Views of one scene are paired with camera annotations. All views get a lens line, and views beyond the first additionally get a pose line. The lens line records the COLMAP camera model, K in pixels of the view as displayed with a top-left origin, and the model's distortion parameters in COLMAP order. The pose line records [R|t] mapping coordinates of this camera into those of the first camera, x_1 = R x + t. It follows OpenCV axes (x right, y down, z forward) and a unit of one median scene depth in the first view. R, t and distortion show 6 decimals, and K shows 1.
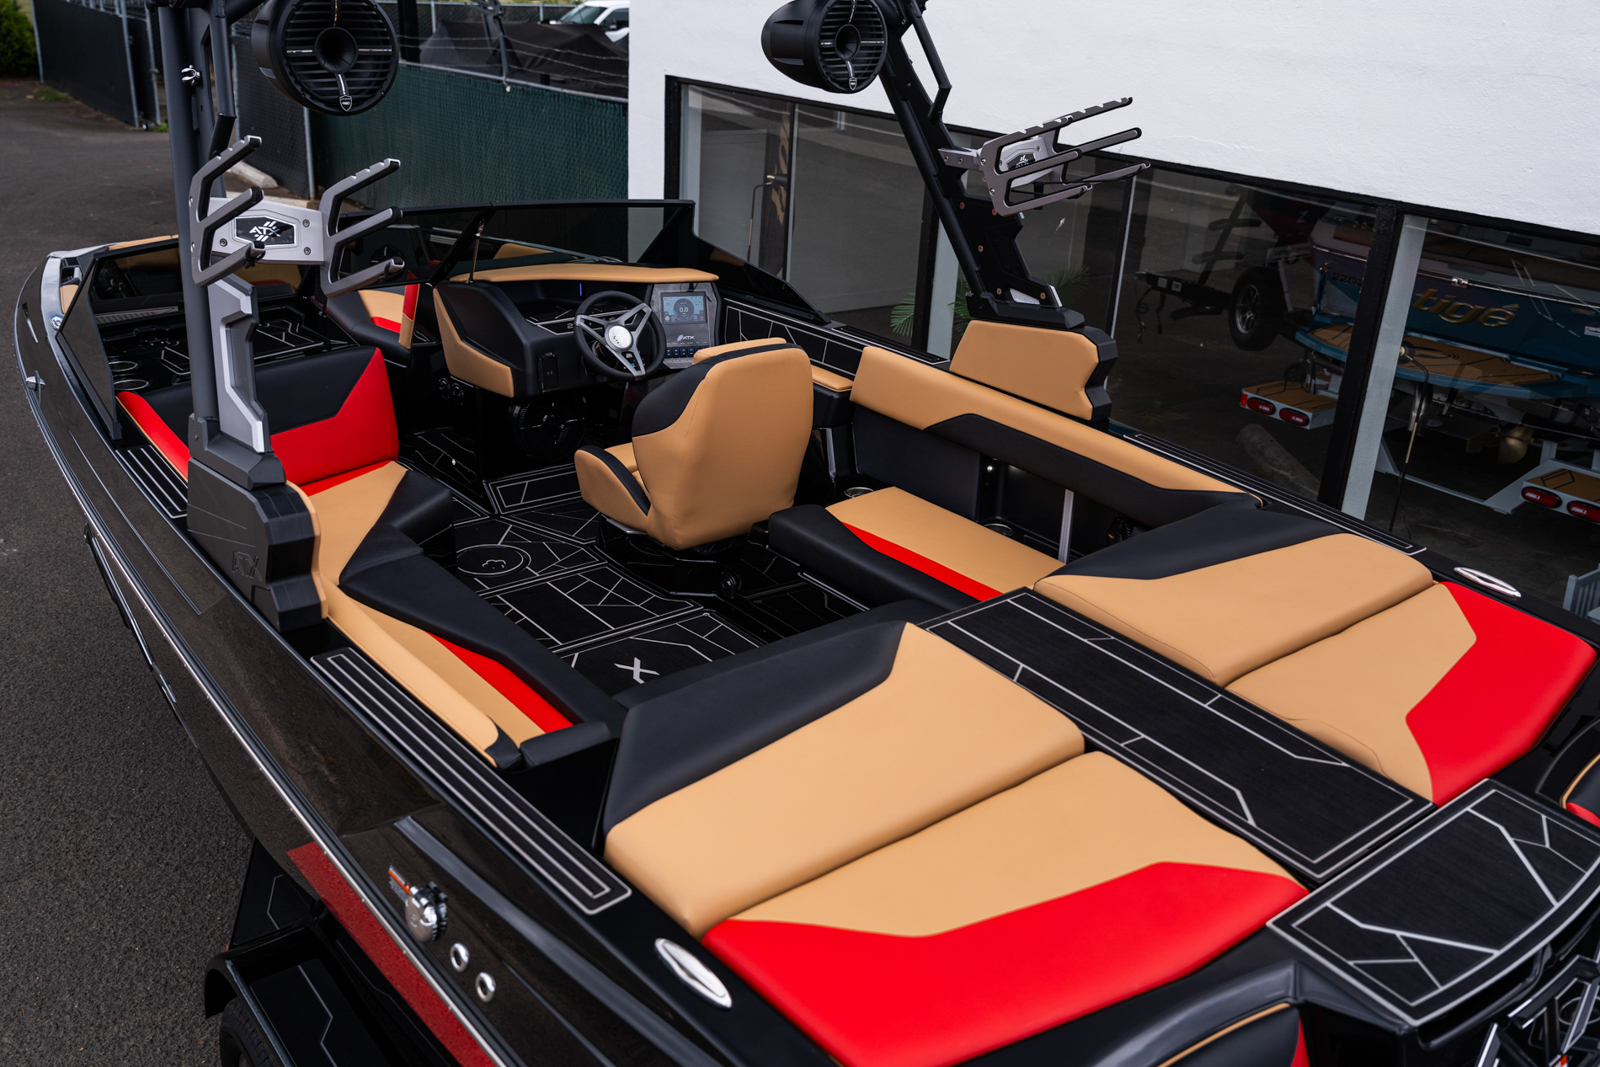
lens RADIAL K [[1432.5, 0, 792.4], [0, 1432.5, 493.9], [0, 0, 1]] dist [0.012145, -0.012390]
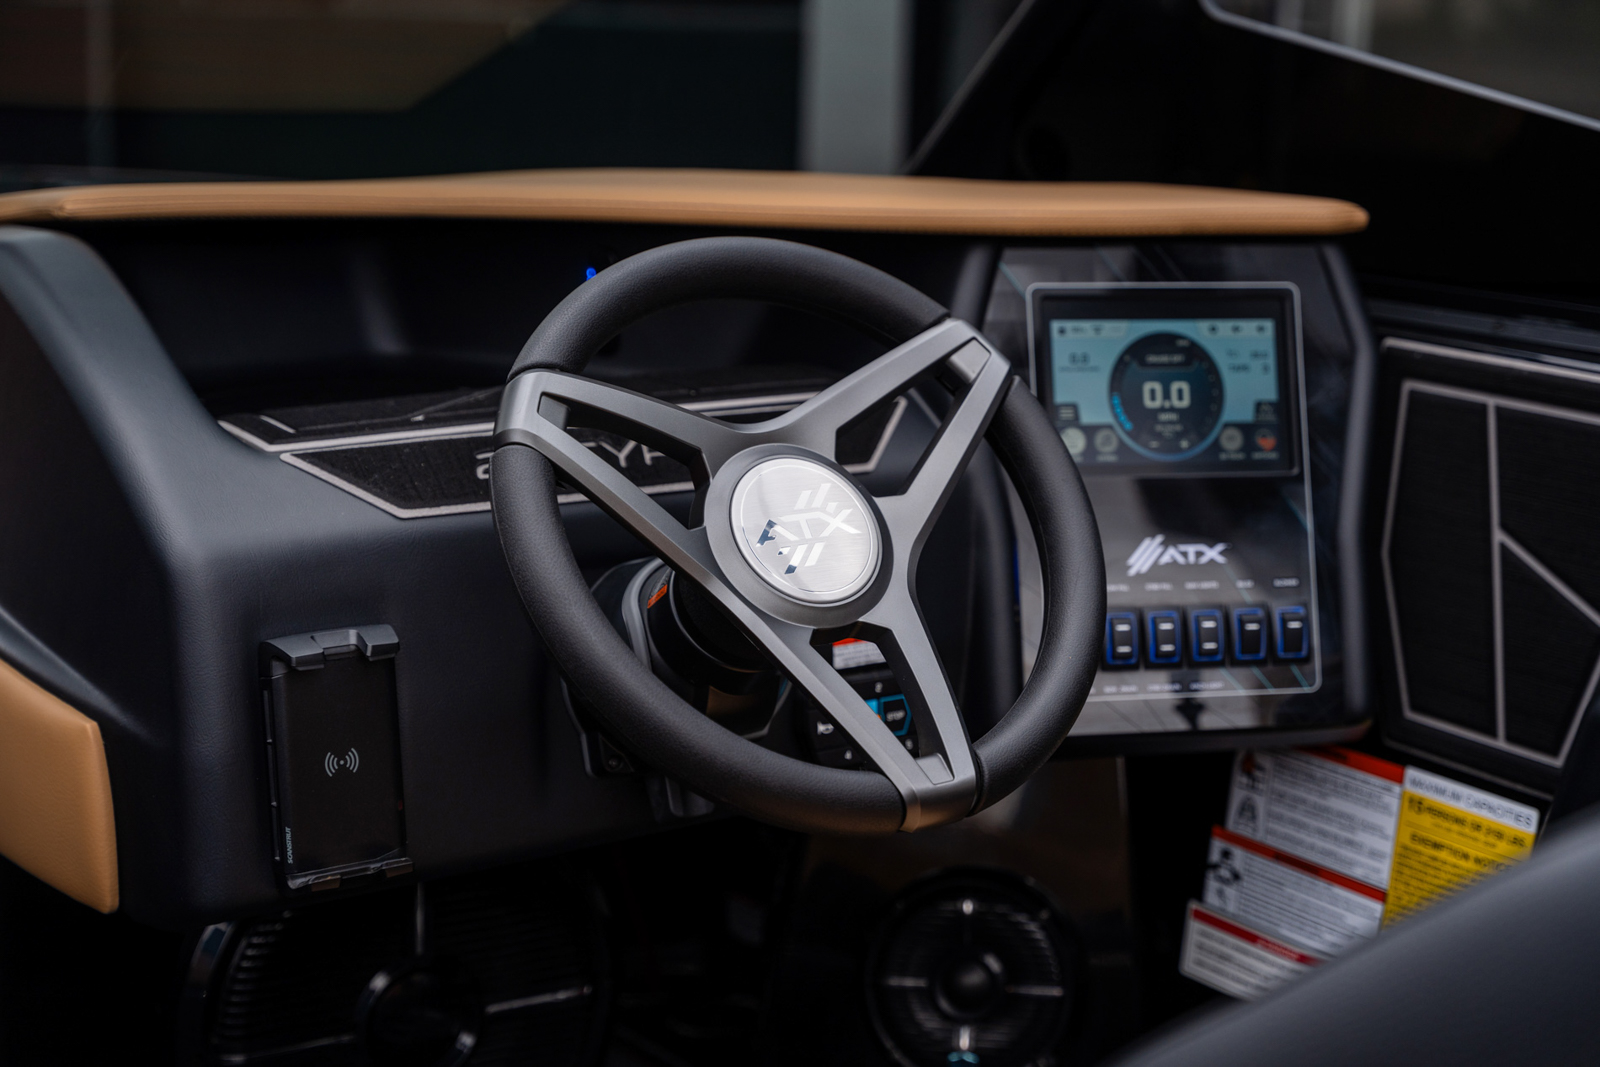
lens RADIAL K [[2716.4, 0, 796.8], [0, 2716.4, 532.6], [0, 0, 1]] dist [-0.028444, 0.000000]
pose [[0.993820, 0.003030, -0.110966, -0.088501], [-0.019241, 0.989198, -0.145317, -0.066934], [0.109327, 0.146554, 0.983143, 0.712469]]
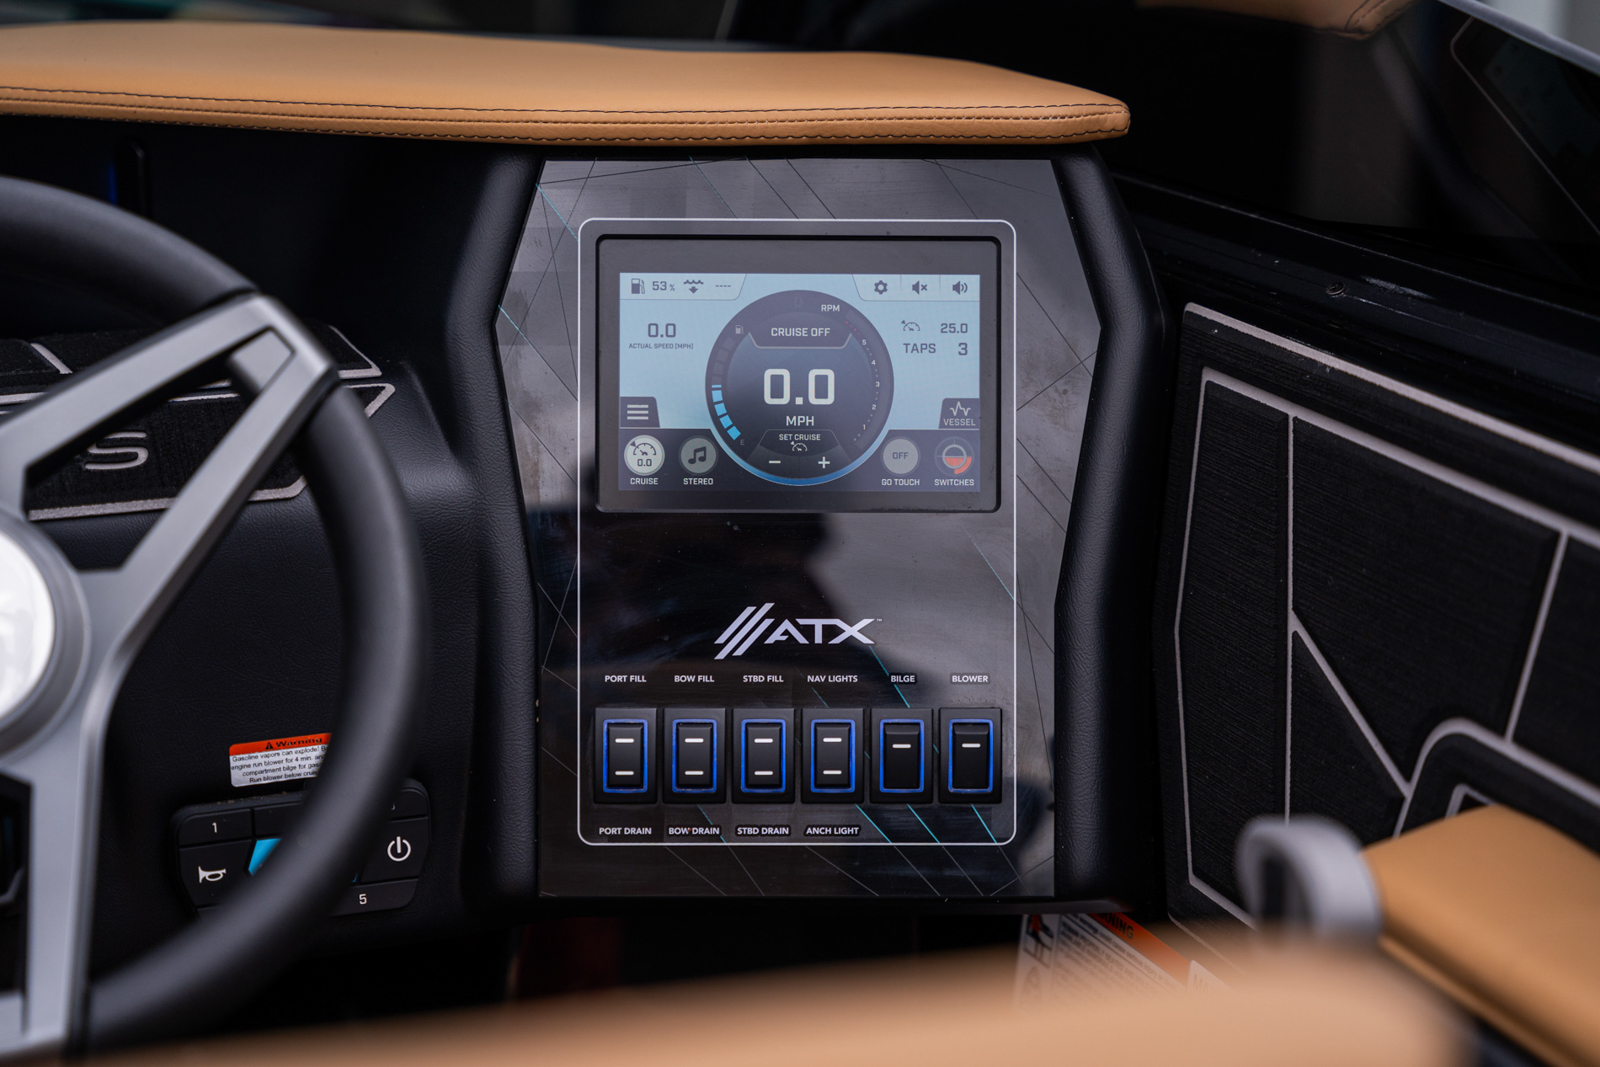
lens RADIAL K [[3200.1, 0, 805.0], [0, 3200.1, 535.9], [0, 0, 1]] dist [0.029501, 0.000000]
pose [[0.939982, 0.047485, -0.337904, 0.012089], [-0.079194, 0.993589, -0.080674, -0.101435], [0.331907, 0.102592, 0.937717, 0.804575]]
